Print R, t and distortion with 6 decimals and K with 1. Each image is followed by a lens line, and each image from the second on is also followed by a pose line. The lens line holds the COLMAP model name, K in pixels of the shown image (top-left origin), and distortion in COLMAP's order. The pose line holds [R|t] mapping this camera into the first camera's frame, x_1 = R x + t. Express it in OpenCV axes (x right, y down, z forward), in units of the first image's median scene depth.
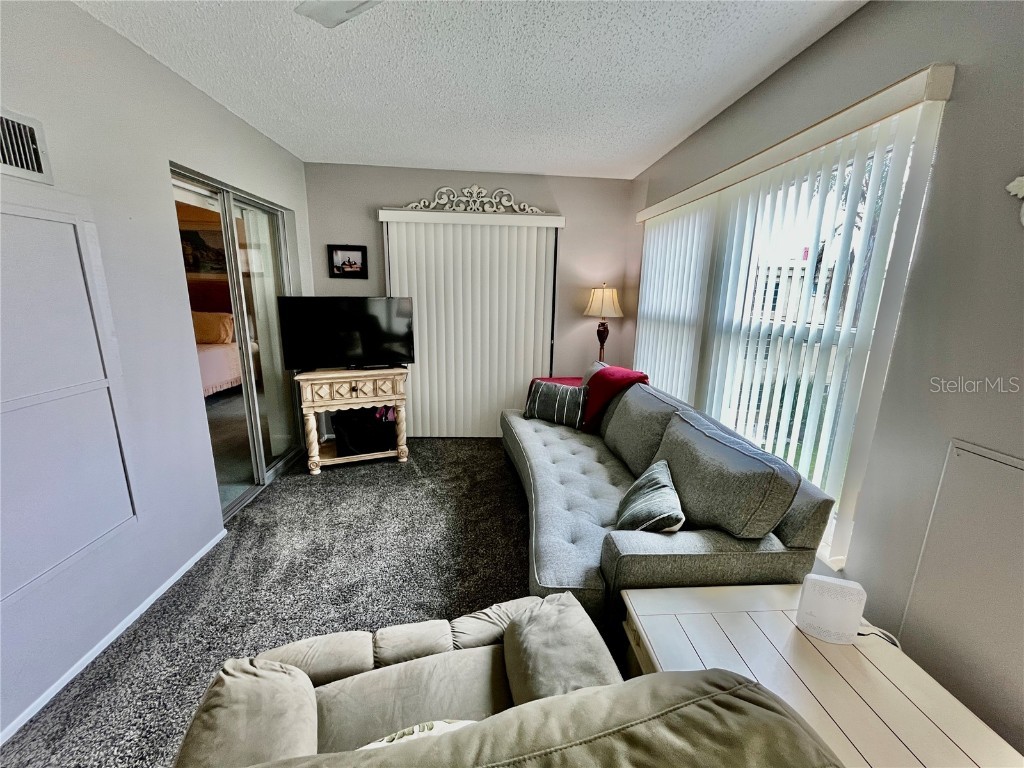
lens RADIAL K [[412.8, 0, 509.6], [0, 412.8, 382.1], [0, 0, 1]] dist [-0.003399, -0.000734]
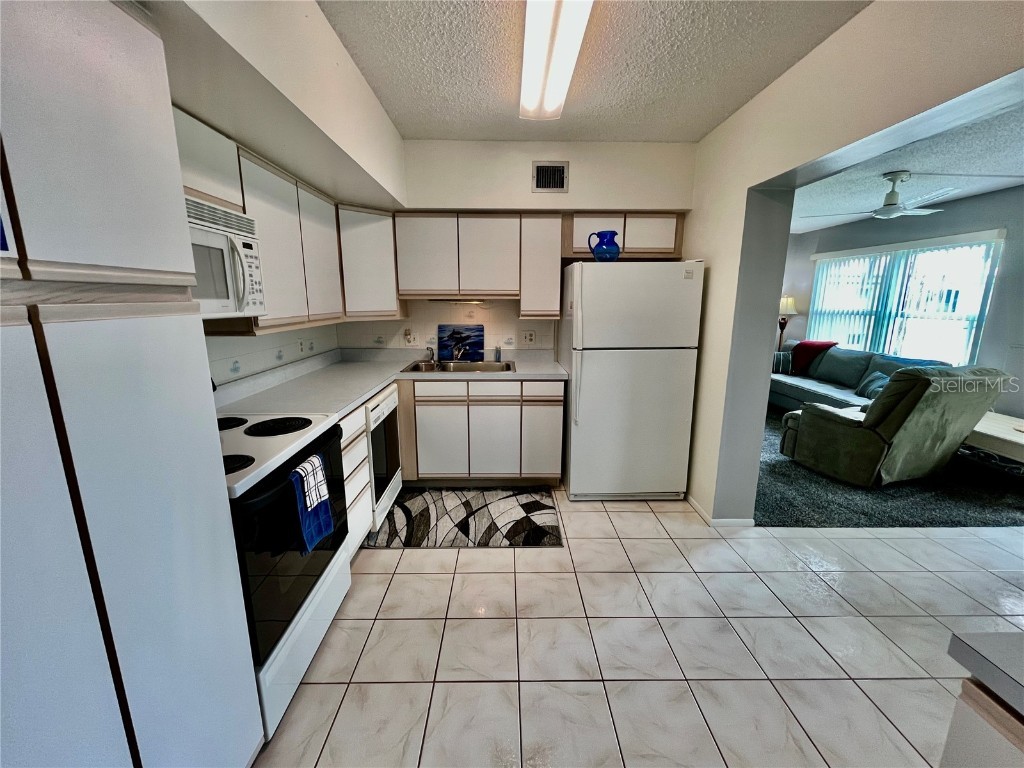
lens RADIAL K [[412.8, 0, 509.6], [0, 412.8, 382.1], [0, 0, 1]] dist [-0.003399, -0.000734]
pose [[0.998997, -0.005144, -0.044482, -0.834970], [0.004216, 0.999772, -0.020947, 0.152416], [0.044579, 0.020738, 0.998791, -0.751137]]
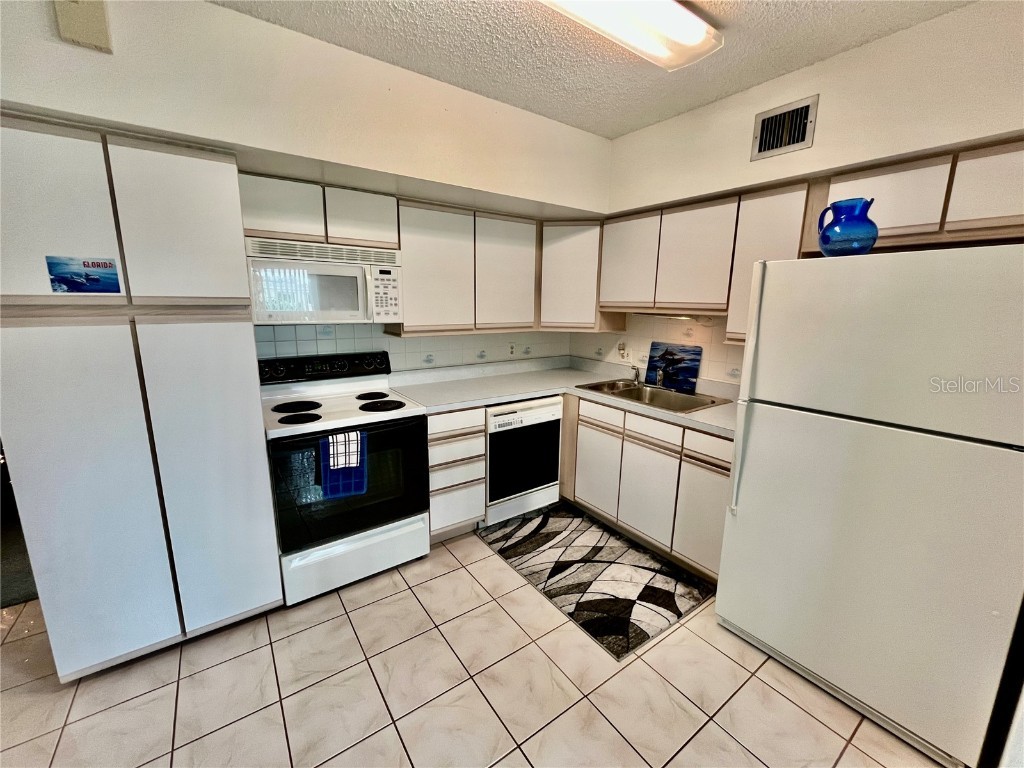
lens RADIAL K [[412.8, 0, 509.6], [0, 412.8, 382.1], [0, 0, 1]] dist [-0.003399, -0.000734]
pose [[0.532540, 0.156495, -0.831811, -0.489628], [-0.189764, 0.979816, 0.062850, 0.078368], [0.824858, 0.124377, 0.551489, -0.477614]]
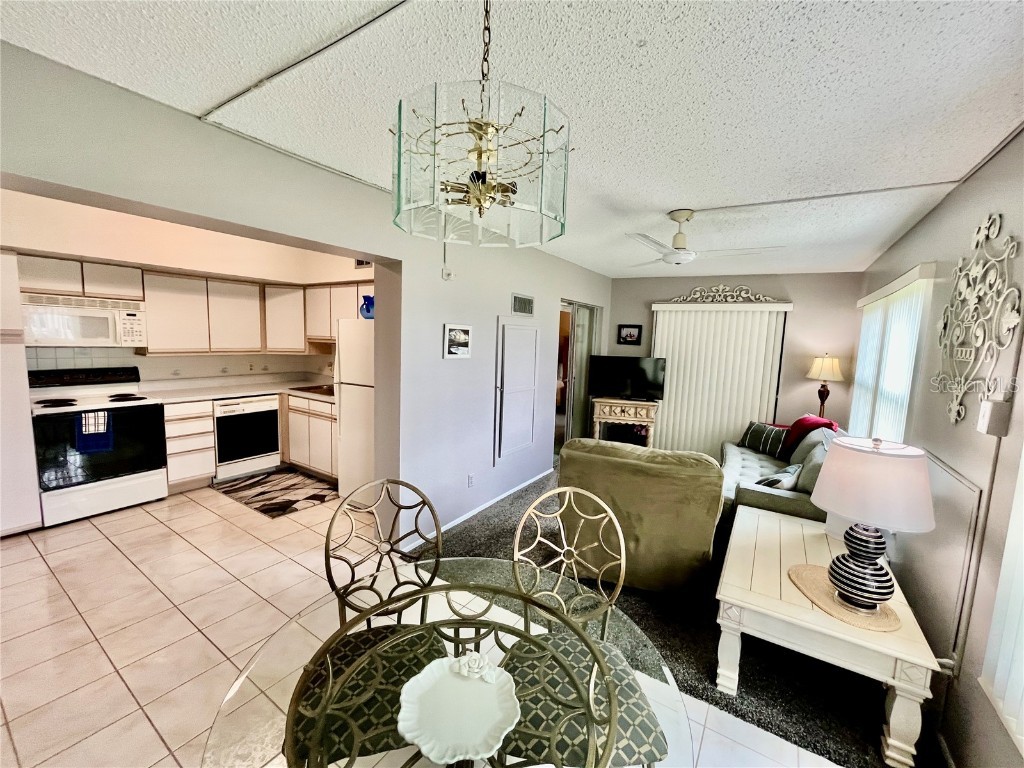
lens RADIAL K [[412.8, 0, 509.6], [0, 412.8, 382.1], [0, 0, 1]] dist [-0.003399, -0.000734]
pose [[0.802767, 0.076663, -0.591344, 0.207053], [-0.150926, 0.985532, -0.077122, 0.088578], [0.576876, 0.151160, 0.802724, -0.556136]]
